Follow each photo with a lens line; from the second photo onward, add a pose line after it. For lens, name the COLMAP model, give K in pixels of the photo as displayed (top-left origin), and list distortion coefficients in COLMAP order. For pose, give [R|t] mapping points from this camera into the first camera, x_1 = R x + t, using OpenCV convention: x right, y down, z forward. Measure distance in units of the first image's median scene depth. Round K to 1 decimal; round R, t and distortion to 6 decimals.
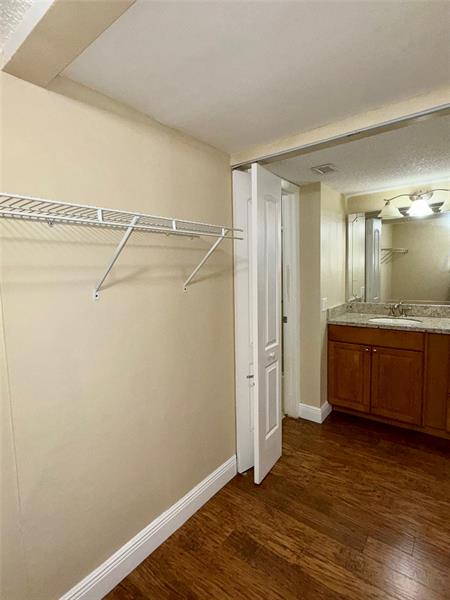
lens RADIAL K [[302.0, 0, 225.7], [0, 302.0, 299.7], [0, 0, 1]] dist [0.001243, 0.000396]
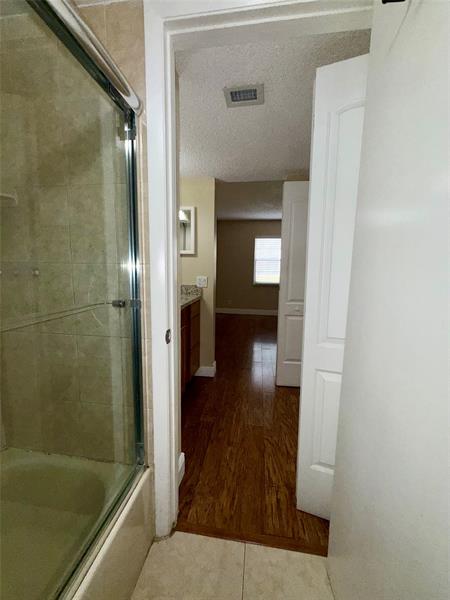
lens RADIAL K [[239.9, 0, 225.7], [0, 239.9, 298.3], [0, 0, 1]] dist [-0.000670, -0.000031]
pose [[-0.506580, -0.071575, 0.859217, -0.237337], [0.085598, 0.987450, 0.132724, -0.031549], [-0.857933, 0.140783, -0.494096, 1.819611]]
